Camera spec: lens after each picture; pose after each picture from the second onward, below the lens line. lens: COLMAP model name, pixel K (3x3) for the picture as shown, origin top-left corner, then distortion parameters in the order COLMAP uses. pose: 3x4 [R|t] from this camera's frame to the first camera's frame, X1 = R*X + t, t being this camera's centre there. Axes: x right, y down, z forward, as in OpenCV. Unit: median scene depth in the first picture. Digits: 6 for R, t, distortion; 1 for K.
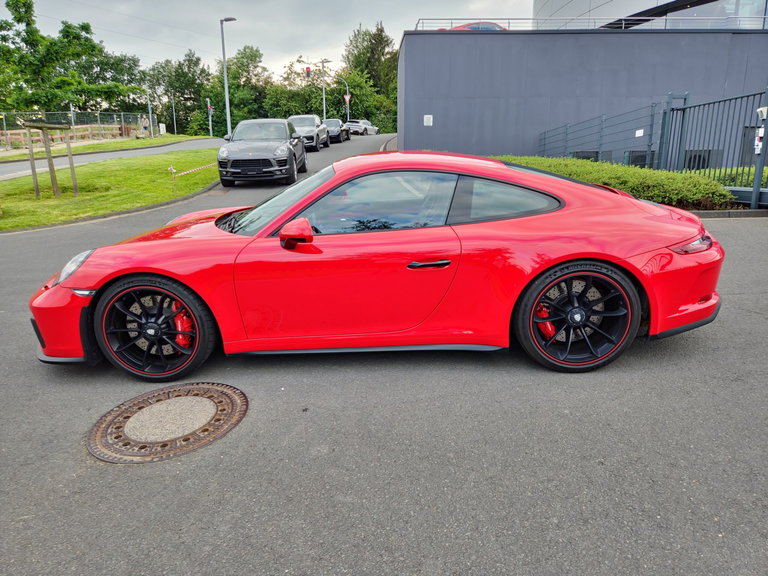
lens RADIAL K [[513.1, 0, 385.9], [0, 513.1, 290.1], [0, 0, 1]] dist [0.068147, -0.057346]
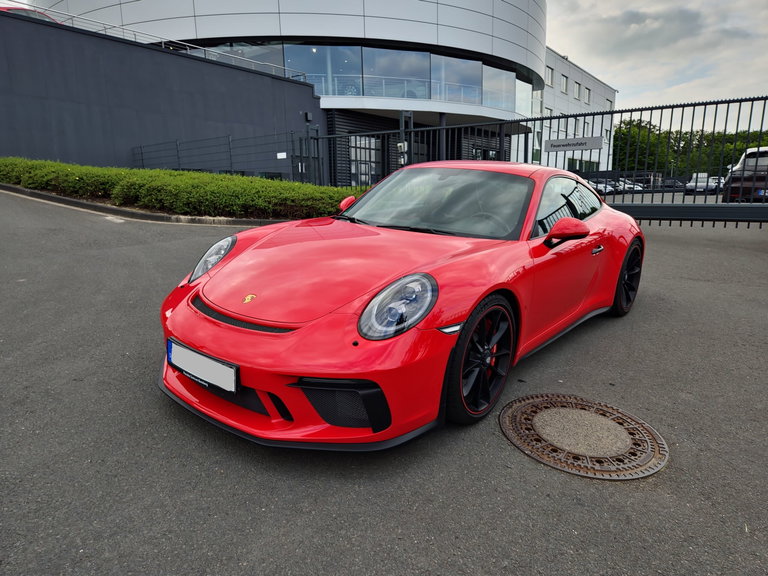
lens RADIAL K [[515.9, 0, 379.1], [0, 515.9, 289.4], [0, 0, 1]] dist [0.057599, -0.056455]
pose [[0.622589, -0.141259, 0.769694, -0.080791], [0.169950, 0.984505, 0.043214, -0.006823], [-0.763872, 0.103904, 0.636949, 0.038685]]
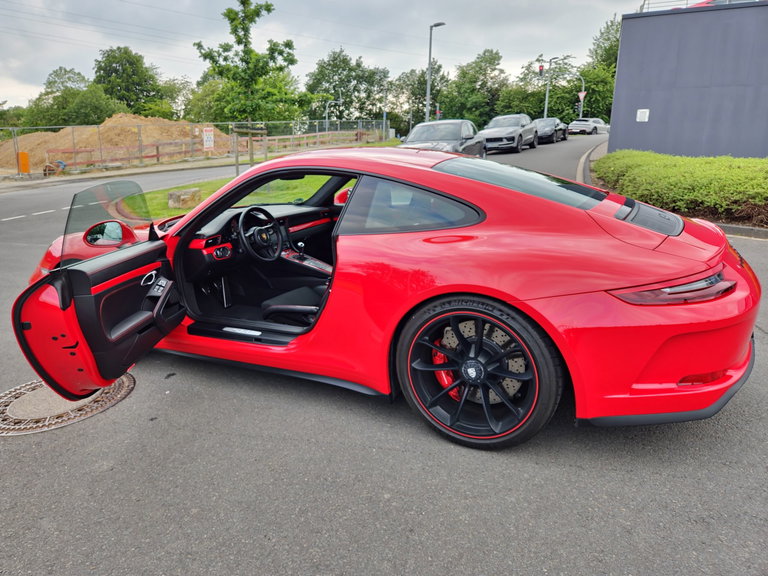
lens RADIAL K [[515.9, 0, 379.1], [0, 515.9, 289.4], [0, 0, 1]] dist [0.057599, -0.056455]
pose [[0.901010, 0.110775, -0.419415, 0.035668], [-0.113638, 0.993355, 0.018238, -0.004050], [0.418649, 0.031229, 0.907611, 0.018222]]
